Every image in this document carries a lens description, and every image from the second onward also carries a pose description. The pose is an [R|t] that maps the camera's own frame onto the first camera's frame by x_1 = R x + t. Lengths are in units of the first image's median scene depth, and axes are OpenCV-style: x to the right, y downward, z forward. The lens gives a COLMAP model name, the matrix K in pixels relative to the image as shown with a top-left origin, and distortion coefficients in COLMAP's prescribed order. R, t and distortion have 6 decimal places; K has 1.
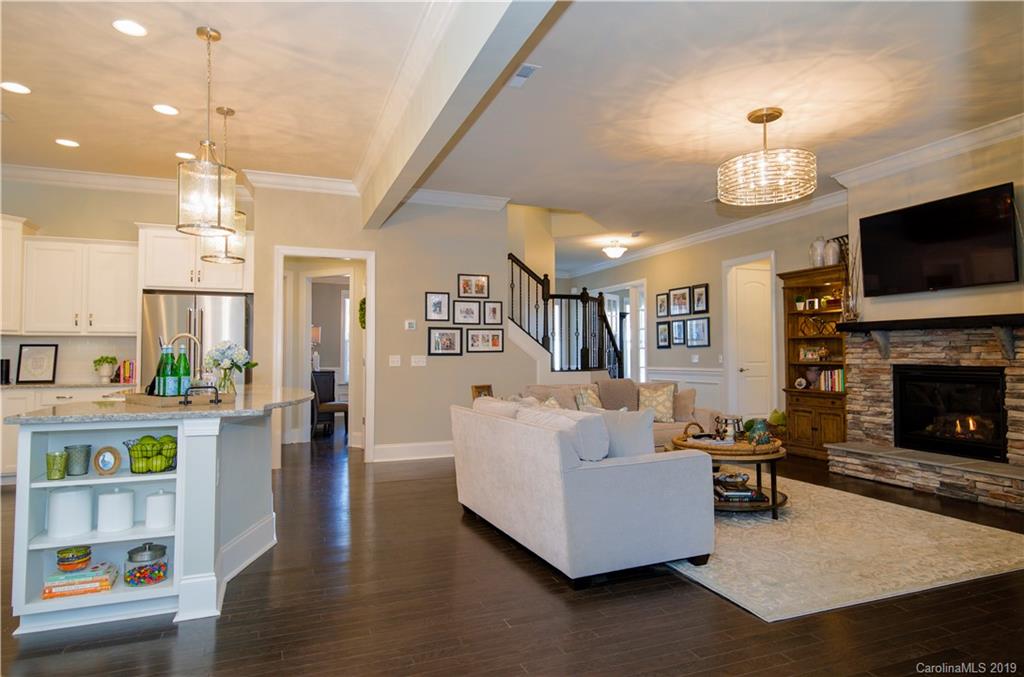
lens RADIAL K [[618.4, 0, 512.0], [0, 618.4, 338.5], [0, 0, 1]] dist [-0.000519, -0.000045]
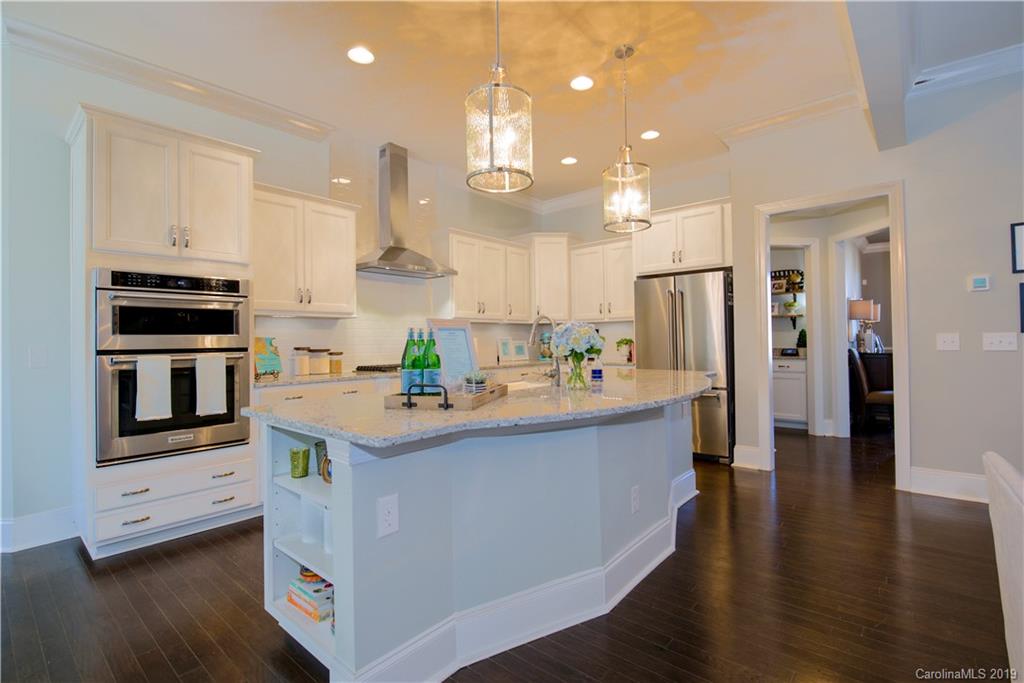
lens RADIAL K [[474.5, 0, 515.3], [0, 474.5, 332.6], [0, 0, 1]] dist [-0.001275, -0.000422]
pose [[0.494765, -0.019676, -0.868804, 0.010797], [0.038818, 0.999246, -0.000524, 0.006629], [0.868160, -0.033466, 0.495156, 0.251434]]
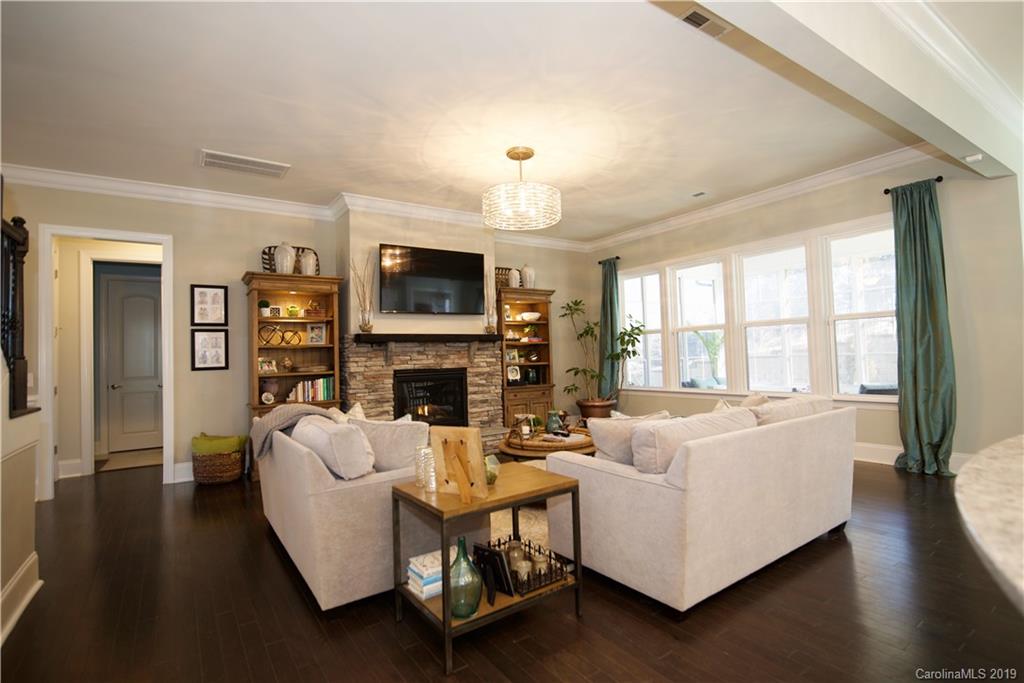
lens RADIAL K [[498.2, 0, 512.0], [0, 498.2, 341.5], [0, 0, 1]] dist [0.001620, 0.000404]
pose [[-0.247103, 0.044594, 0.967963, -0.486857], [0.008514, 0.999002, -0.043851, 0.037546], [-0.968952, -0.002594, -0.247236, 1.247560]]
